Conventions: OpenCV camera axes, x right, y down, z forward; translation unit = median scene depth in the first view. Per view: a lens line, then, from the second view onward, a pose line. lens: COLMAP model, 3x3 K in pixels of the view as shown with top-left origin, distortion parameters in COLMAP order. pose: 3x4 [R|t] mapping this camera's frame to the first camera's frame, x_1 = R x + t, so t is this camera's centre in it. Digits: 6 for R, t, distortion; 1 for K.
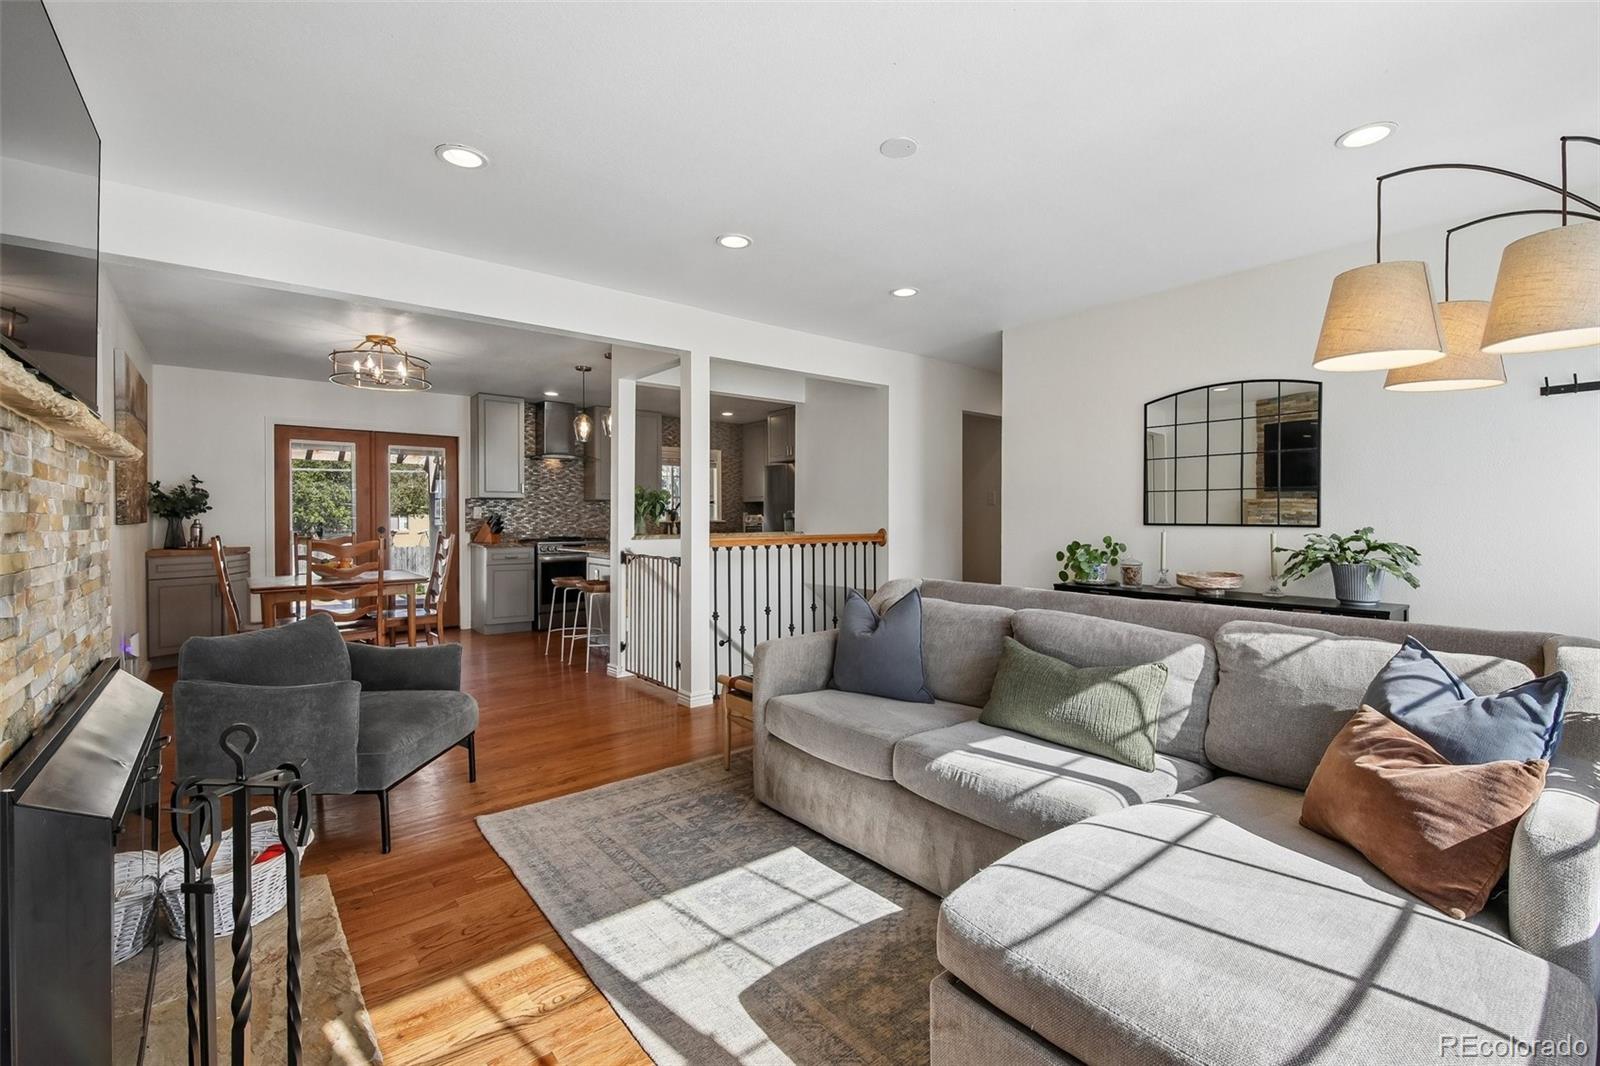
lens RADIAL K [[685.8, 0, 812.1], [0, 685.8, 523.8], [0, 0, 1]] dist [0.001135, -0.000041]
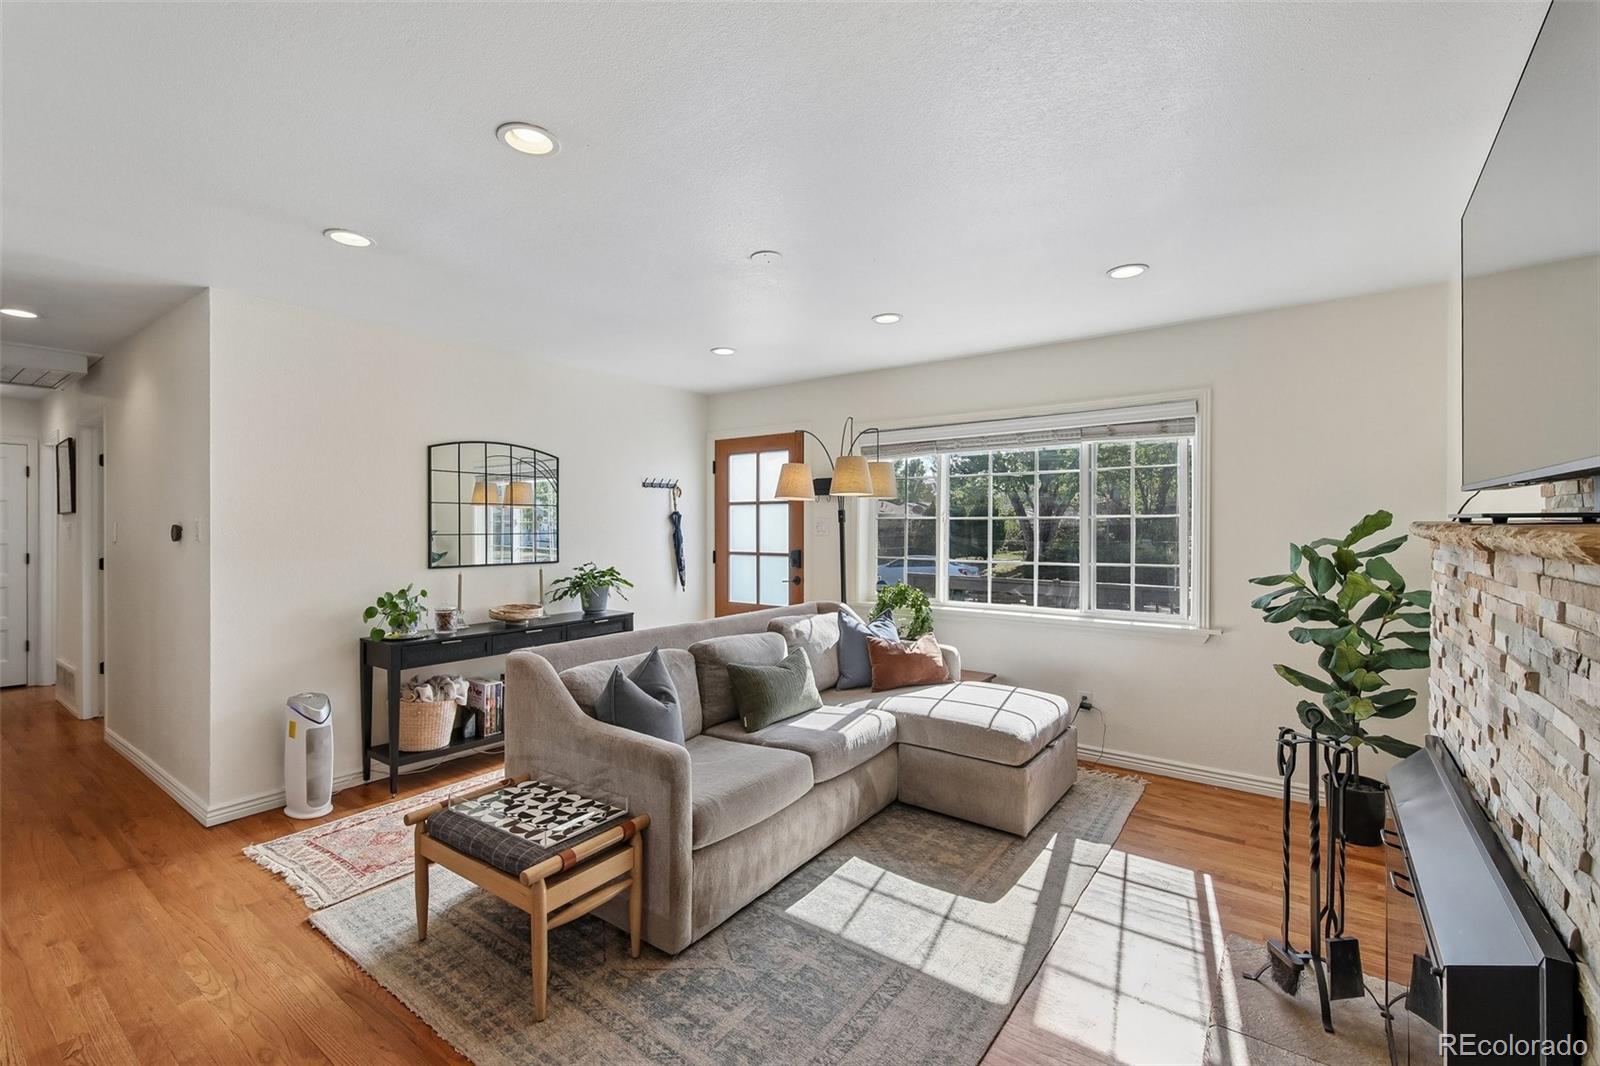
lens RADIAL K [[685.8, 0, 812.1], [0, 685.8, 523.8], [0, 0, 1]] dist [0.001135, -0.000041]
pose [[-0.253141, 0.007166, 0.967403, -0.875634], [0.011097, 0.999928, -0.004503, -0.075358], [-0.967366, 0.009596, -0.253203, 1.055935]]
